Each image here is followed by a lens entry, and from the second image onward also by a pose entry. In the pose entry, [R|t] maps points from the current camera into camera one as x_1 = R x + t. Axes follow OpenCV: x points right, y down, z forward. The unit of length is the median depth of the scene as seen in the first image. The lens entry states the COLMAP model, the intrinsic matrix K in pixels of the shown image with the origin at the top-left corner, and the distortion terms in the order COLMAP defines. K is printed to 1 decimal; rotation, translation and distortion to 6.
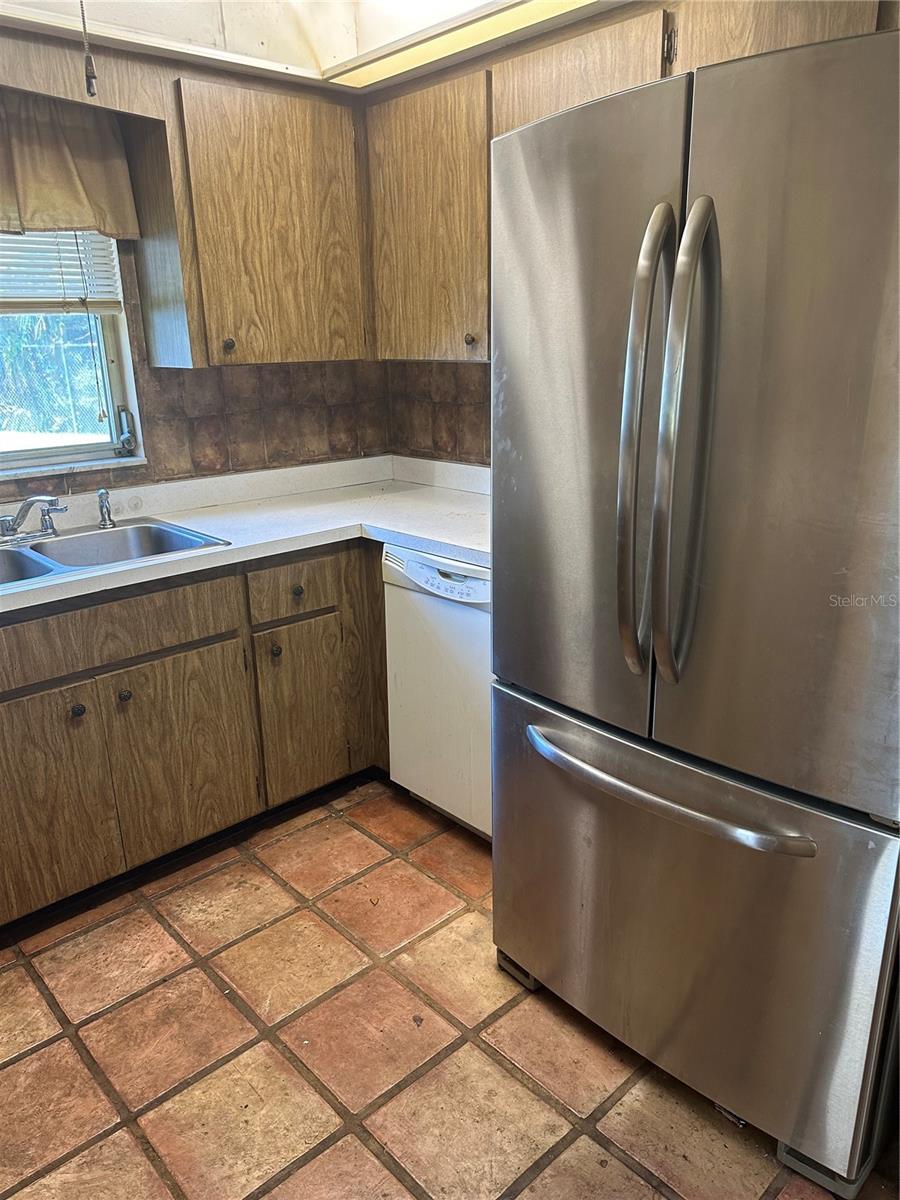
lens RADIAL K [[852.6, 0, 450.0], [0, 852.6, 600.0], [0, 0, 1]] dist [-0.009225, -0.002713]
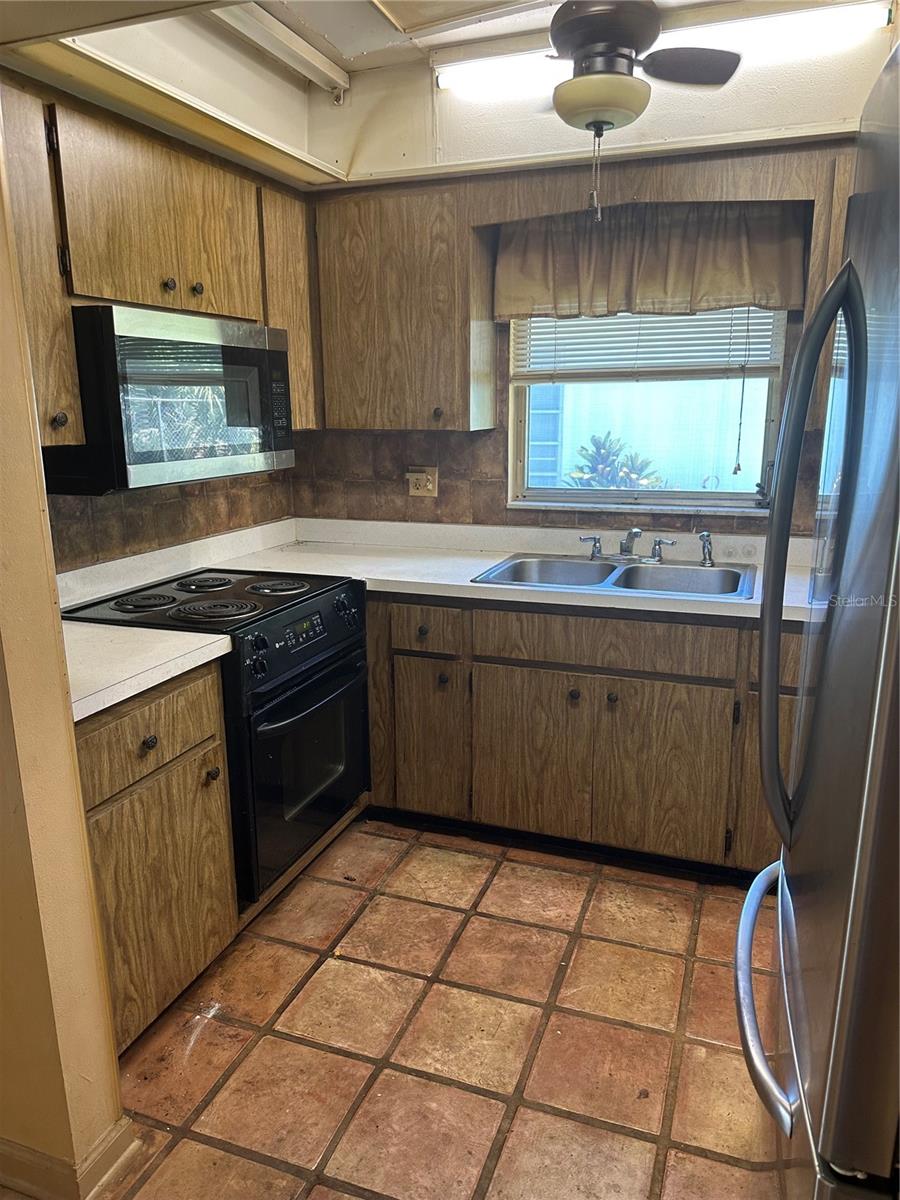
lens RADIAL K [[847.9, 0, 447.1], [0, 847.9, 597.5], [0, 0, 1]] dist [0.103142, -0.115585]
pose [[0.467271, 0.227834, -0.854254, 0.519389], [-0.270830, 0.956661, 0.107004, -0.091259], [0.841611, 0.181357, 0.508725, 0.172700]]
